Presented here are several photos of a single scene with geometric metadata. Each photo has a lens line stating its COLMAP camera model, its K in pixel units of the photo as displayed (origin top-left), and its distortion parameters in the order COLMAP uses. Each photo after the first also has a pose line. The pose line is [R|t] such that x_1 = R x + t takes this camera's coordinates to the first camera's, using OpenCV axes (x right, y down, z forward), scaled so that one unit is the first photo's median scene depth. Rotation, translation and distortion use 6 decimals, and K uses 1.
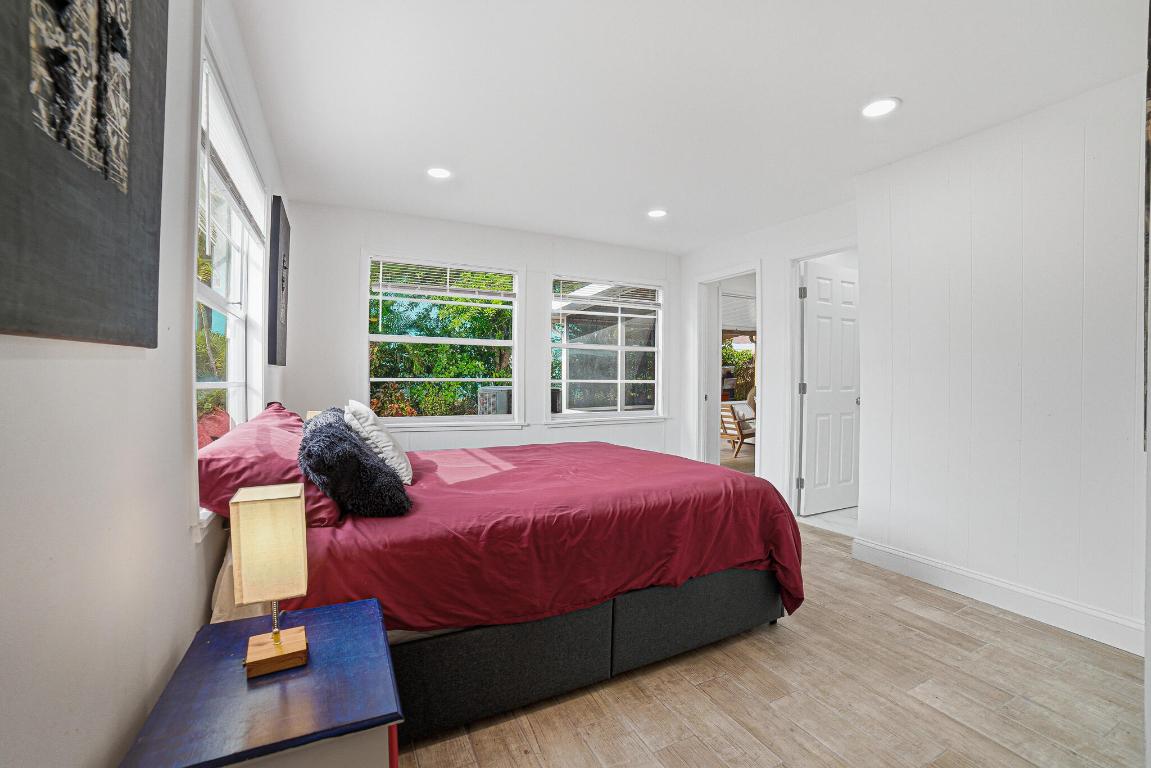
lens RADIAL K [[491.5, 0, 575.5], [0, 491.5, 384.0], [0, 0, 1]] dist [-0.001081, -0.000077]
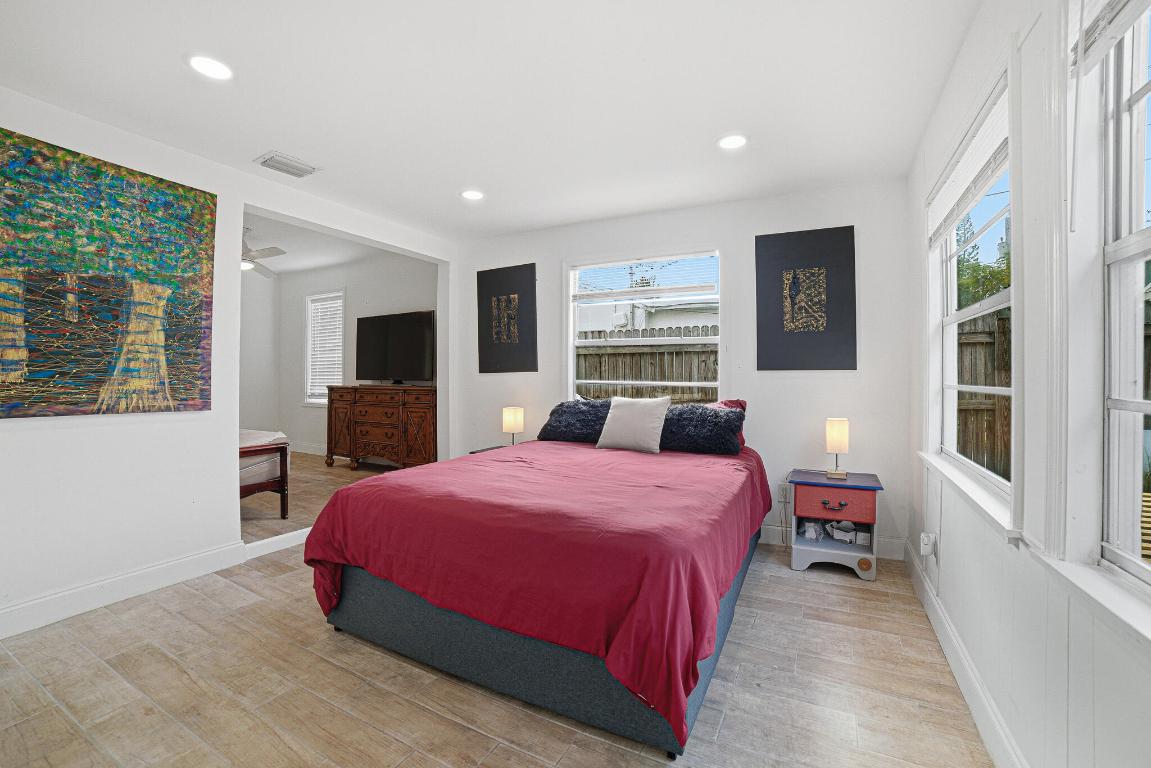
lens RADIAL K [[463.8, 0, 575.5], [0, 463.8, 384.0], [0, 0, 1]] dist [-0.000308, -0.000006]
pose [[-0.809540, 0.010668, -0.586968, 0.648893], [-0.010727, 0.999399, 0.032958, -0.050443], [0.586967, 0.032977, -0.808939, 2.345092]]
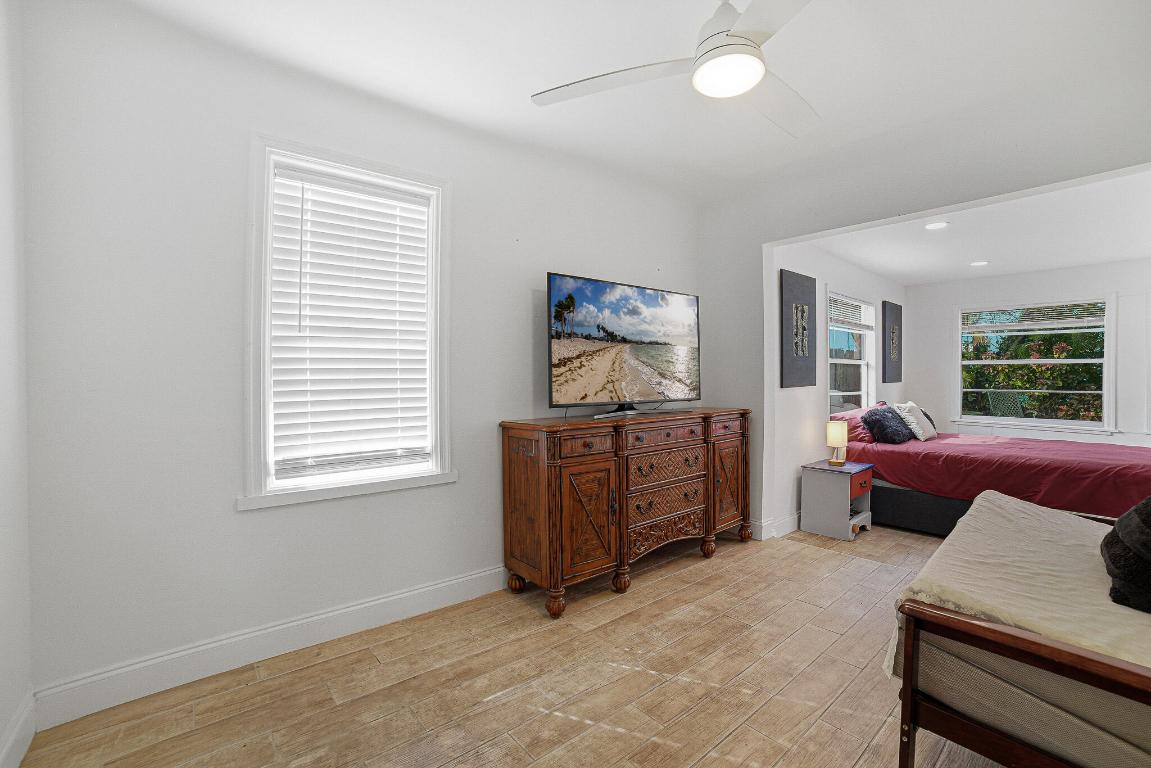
lens RADIAL K [[491.5, 0, 575.5], [0, 491.5, 384.0], [0, 0, 1]] dist [-0.001081, -0.000077]
pose [[0.254581, 0.012846, -0.966966, 1.464060], [-0.013993, 0.999856, 0.009599, -0.047914], [0.966950, 0.011087, 0.254724, -1.109161]]
